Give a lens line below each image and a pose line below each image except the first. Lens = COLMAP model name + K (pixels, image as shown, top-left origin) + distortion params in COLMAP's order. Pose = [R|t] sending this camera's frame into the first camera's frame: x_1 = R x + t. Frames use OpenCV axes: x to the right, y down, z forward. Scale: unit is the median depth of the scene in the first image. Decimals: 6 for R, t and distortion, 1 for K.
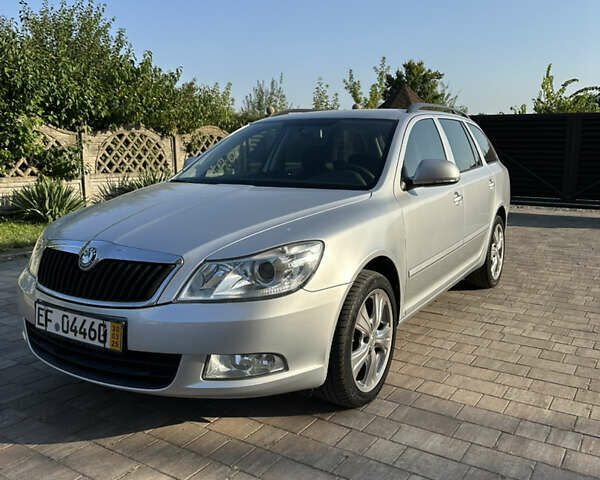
lens RADIAL K [[549.6, 0, 299.0], [0, 549.6, 241.3], [0, 0, 1]] dist [0.050345, 0.000000]
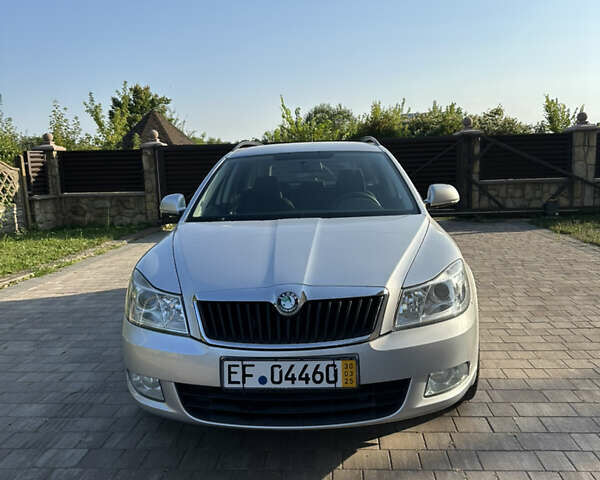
lens RADIAL K [[549.6, 0, 308.7], [0, 549.6, 228.5], [0, 0, 1]] dist [0.050345, 0.000000]
pose [[0.877363, -0.085052, 0.472229, -0.780501], [0.114577, 0.992830, -0.034059, -0.062466], [-0.465947, 0.083988, 0.880818, 0.102524]]
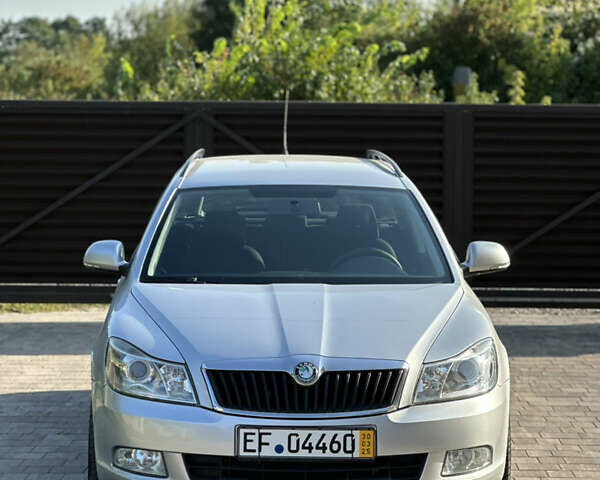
lens RADIAL K [[1528.8, 0, 300.5], [0, 1528.8, 241.5], [0, 0, 1]] dist [-0.139441, 0.000000]
pose [[0.845639, -0.036422, 0.532512, -1.749492], [0.082729, 0.994556, -0.063350, -0.028824], [-0.527306, 0.097626, 0.844048, -1.229164]]
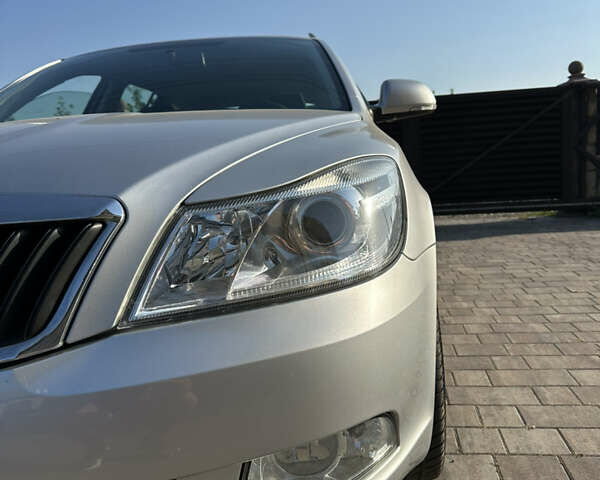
lens RADIAL K [[549.6, 0, 294.0], [0, 549.6, 241.1], [0, 0, 1]] dist [0.050345, 0.000000]
pose [[0.905284, -0.102391, 0.412283, -0.240032], [0.122719, 0.992174, -0.023058, 0.070657], [-0.406695, 0.071469, 0.910764, 0.582070]]
